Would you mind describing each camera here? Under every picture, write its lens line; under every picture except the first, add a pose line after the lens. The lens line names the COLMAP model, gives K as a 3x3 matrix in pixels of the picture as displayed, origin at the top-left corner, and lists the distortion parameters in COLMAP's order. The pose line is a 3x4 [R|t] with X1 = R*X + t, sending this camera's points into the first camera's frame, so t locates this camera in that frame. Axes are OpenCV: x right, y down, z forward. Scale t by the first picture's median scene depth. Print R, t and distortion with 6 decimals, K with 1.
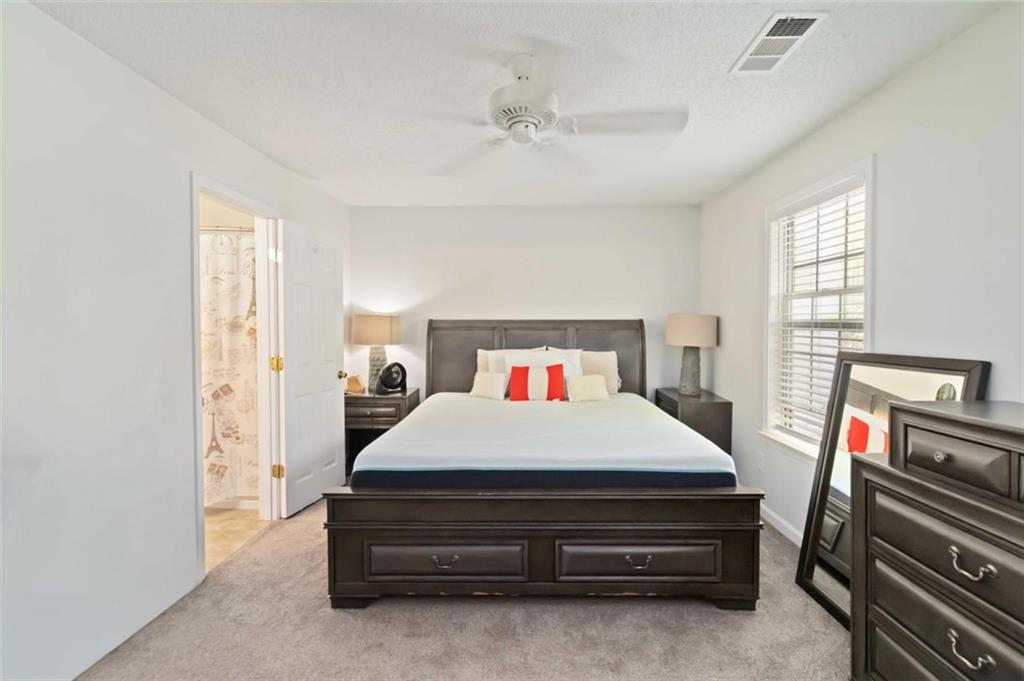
lens RADIAL K [[468.1, 0, 511.7], [0, 468.1, 346.9], [0, 0, 1]] dist [0.001363, 0.000501]
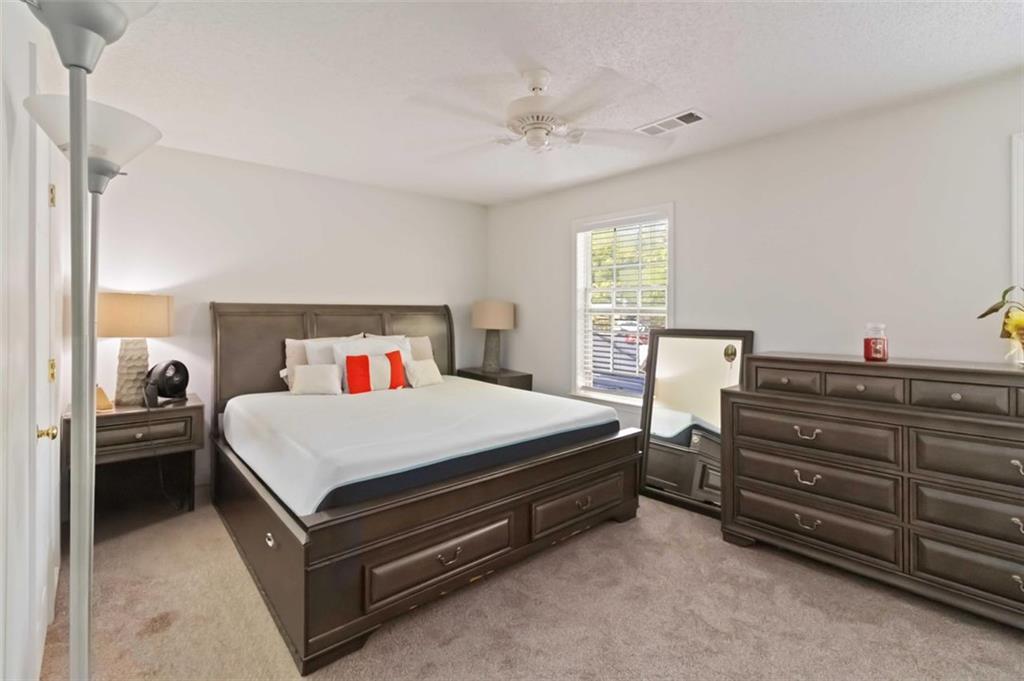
lens RADIAL K [[478.0, 0, 520.9], [0, 478.0, 330.8], [0, 0, 1]] dist [0.001407, 0.000131]
pose [[0.741609, -0.023598, 0.670417, -0.370150], [0.028620, 0.999584, 0.003525, -0.000246], [-0.670221, 0.016573, 0.741976, 0.095485]]
